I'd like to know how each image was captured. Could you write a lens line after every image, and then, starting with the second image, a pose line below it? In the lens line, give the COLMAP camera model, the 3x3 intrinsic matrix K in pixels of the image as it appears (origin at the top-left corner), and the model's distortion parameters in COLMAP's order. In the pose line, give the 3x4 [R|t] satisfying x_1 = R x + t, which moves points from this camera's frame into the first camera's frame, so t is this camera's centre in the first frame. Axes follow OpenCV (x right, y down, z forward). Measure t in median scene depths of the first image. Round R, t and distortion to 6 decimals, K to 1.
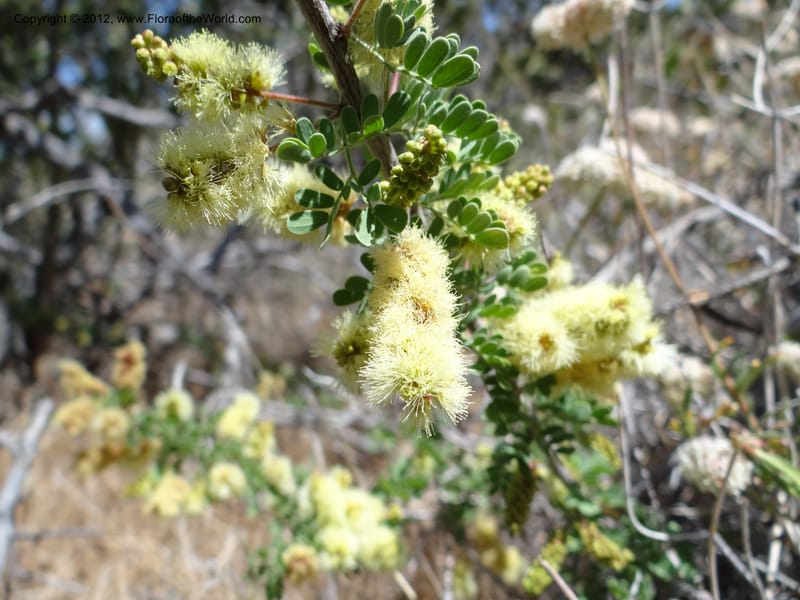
lens RADIAL K [[632.0, 0, 402.0], [0, 632.0, 295.0], [0, 0, 1]] dist [0.001379, -0.006899]
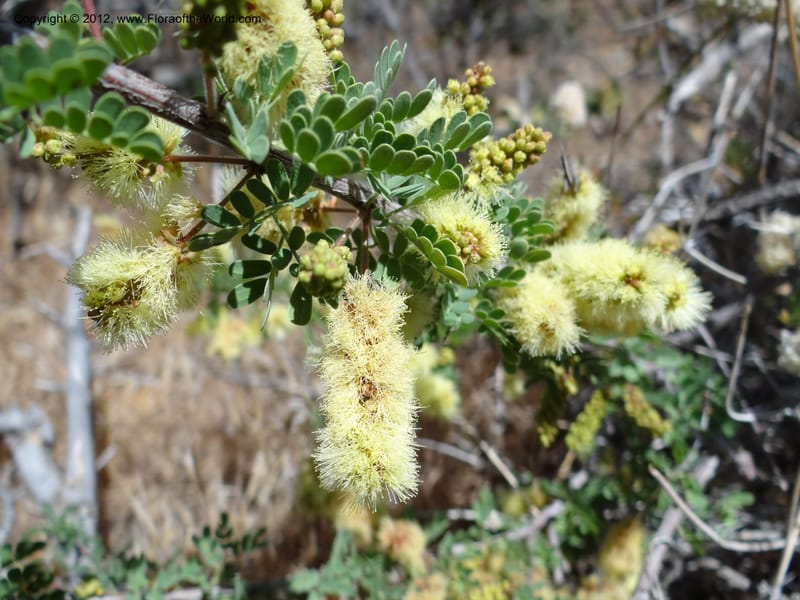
lens RADIAL K [[632.0, 0, 402.0], [0, 632.0, 295.0], [0, 0, 1]] dist [0.001379, -0.006899]
pose [[0.973494, -0.059208, -0.220918, 0.226513], [0.144031, 0.909026, 0.391058, -0.353332], [0.177666, -0.412511, 0.893459, 0.161503]]
